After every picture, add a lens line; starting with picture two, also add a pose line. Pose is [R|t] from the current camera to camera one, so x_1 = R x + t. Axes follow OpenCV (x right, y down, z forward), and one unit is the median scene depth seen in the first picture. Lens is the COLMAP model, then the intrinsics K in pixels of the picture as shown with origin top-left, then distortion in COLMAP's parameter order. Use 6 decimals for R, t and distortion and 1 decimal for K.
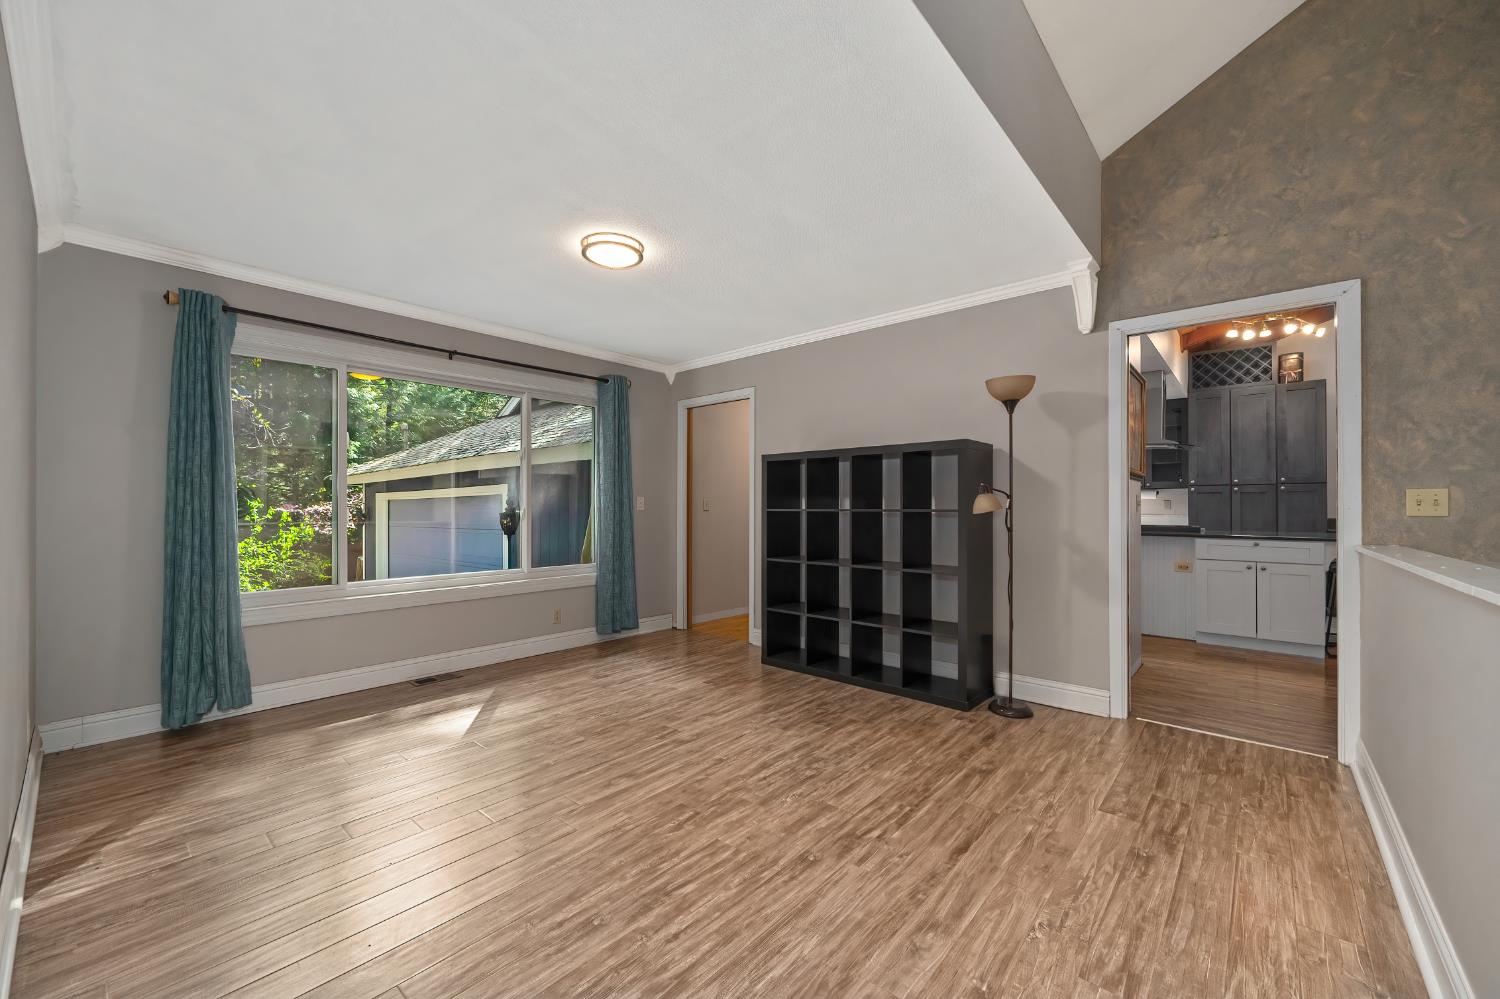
lens RADIAL K [[589.6, 0, 752.1], [0, 589.6, 503.3], [0, 0, 1]] dist [-0.000992, -0.000131]
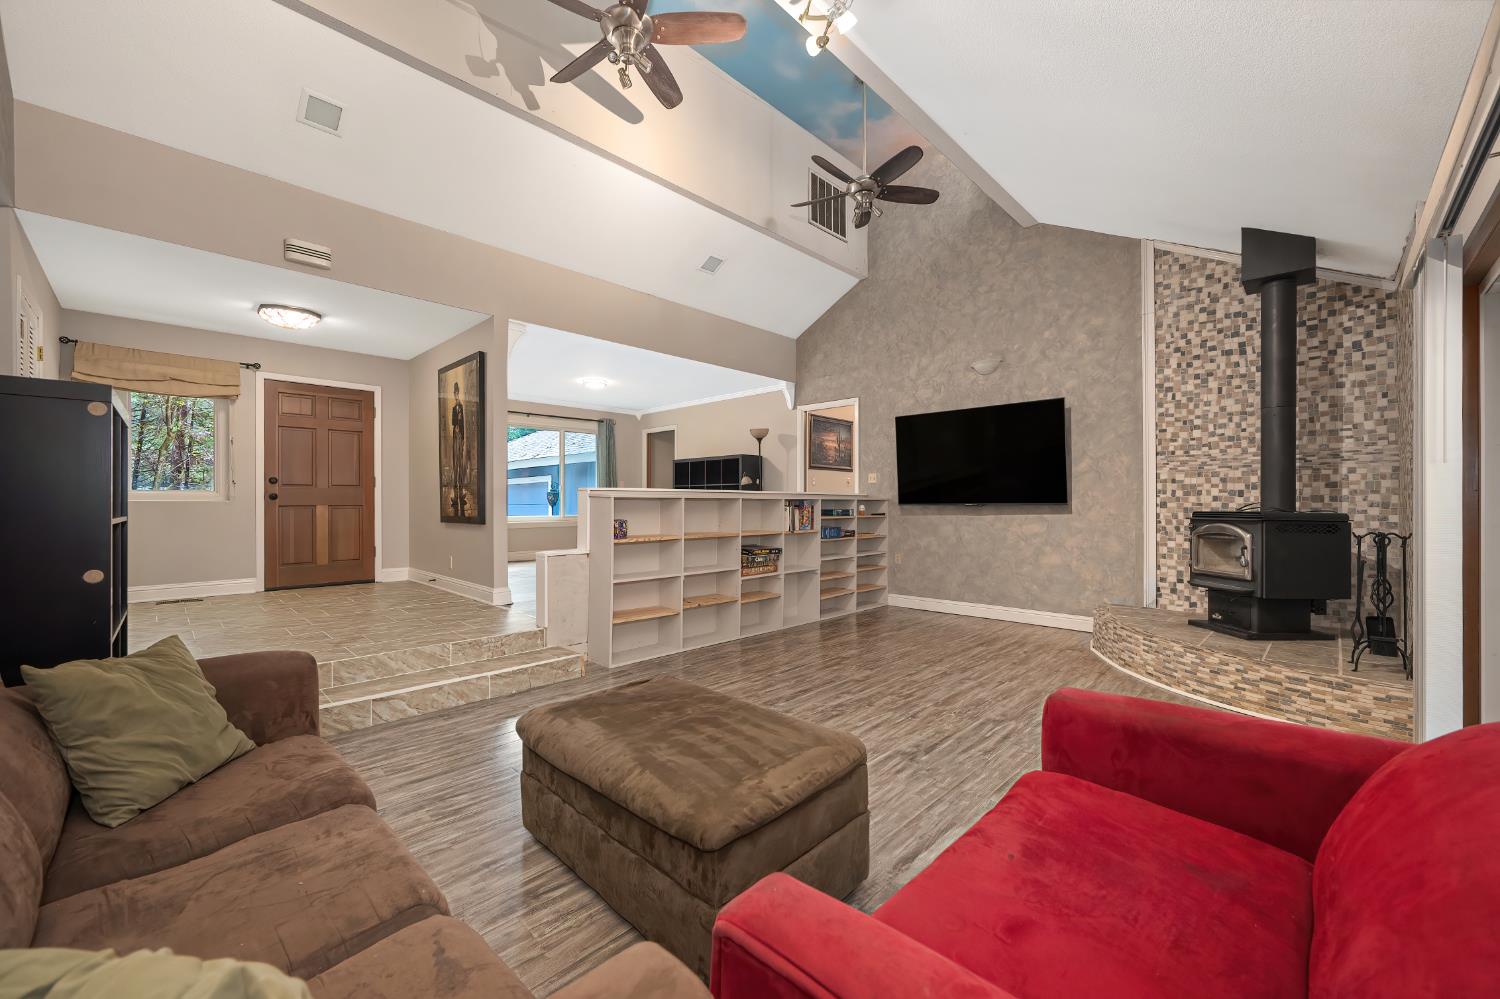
lens RADIAL K [[589.6, 0, 752.1], [0, 589.6, 503.3], [0, 0, 1]] dist [-0.000992, -0.000131]
pose [[0.998513, -0.000854, -0.054499, 0.542380], [0.001201, 0.999979, 0.006335, 0.075967], [0.054493, -0.006391, 0.998494, -1.413267]]
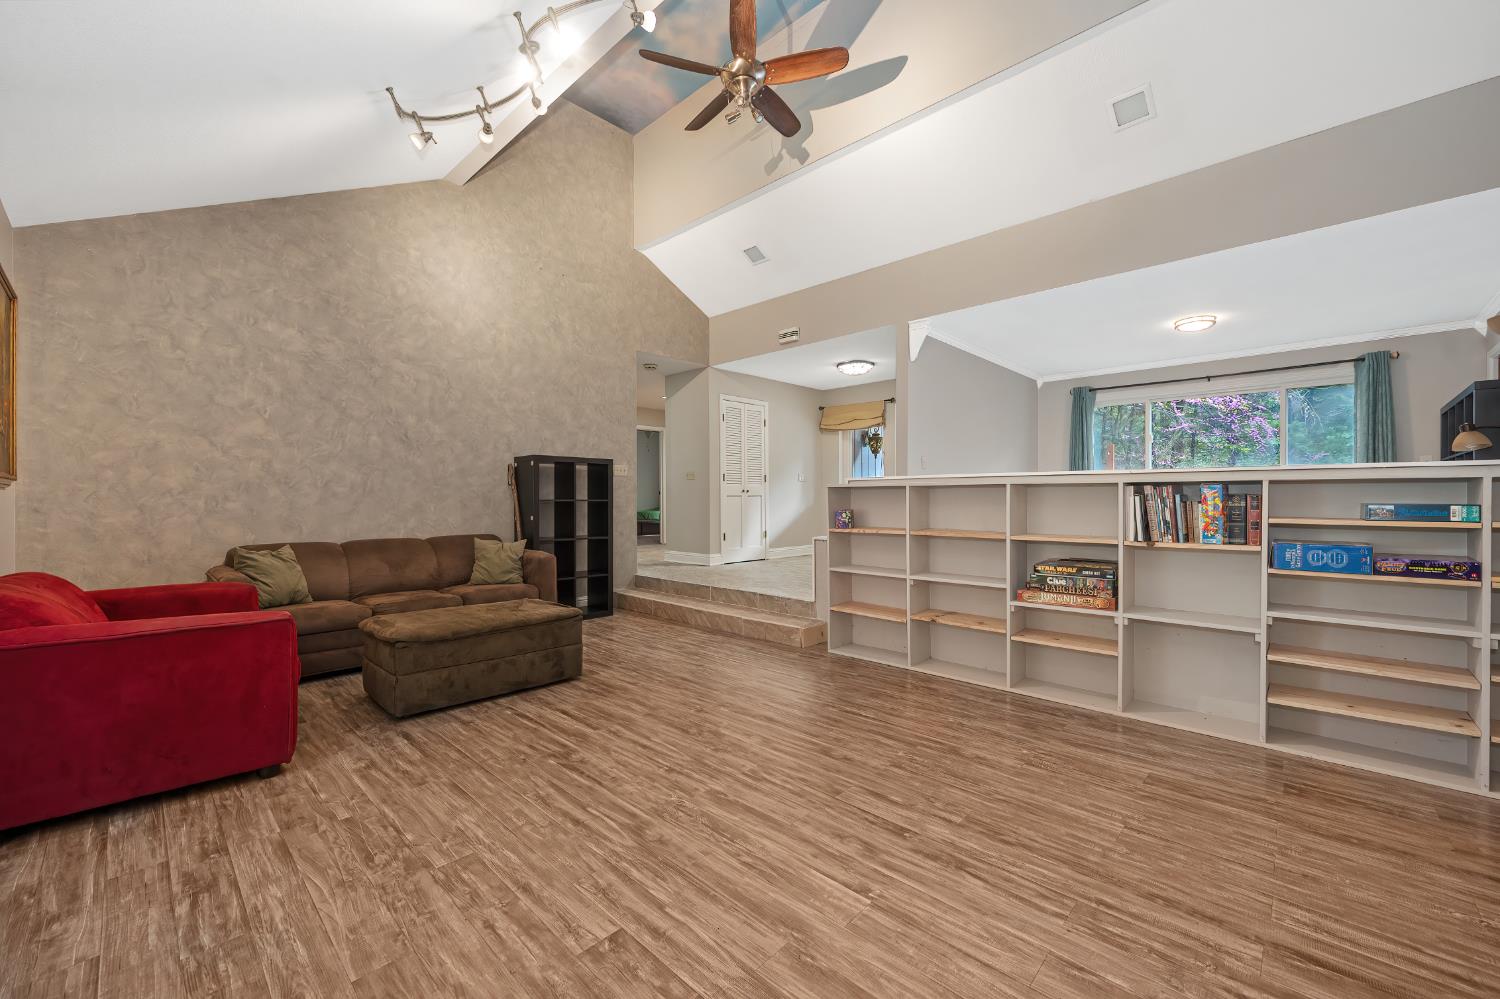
lens RADIAL K [[599.7, 0, 752.9], [0, 599.7, 499.5], [0, 0, 1]] dist [-0.001002, -0.000058]
pose [[-0.040316, -0.000263, -0.999187, 1.535164], [0.004081, 0.999992, -0.000428, 0.099746], [0.999179, -0.004094, -0.040314, -0.249701]]
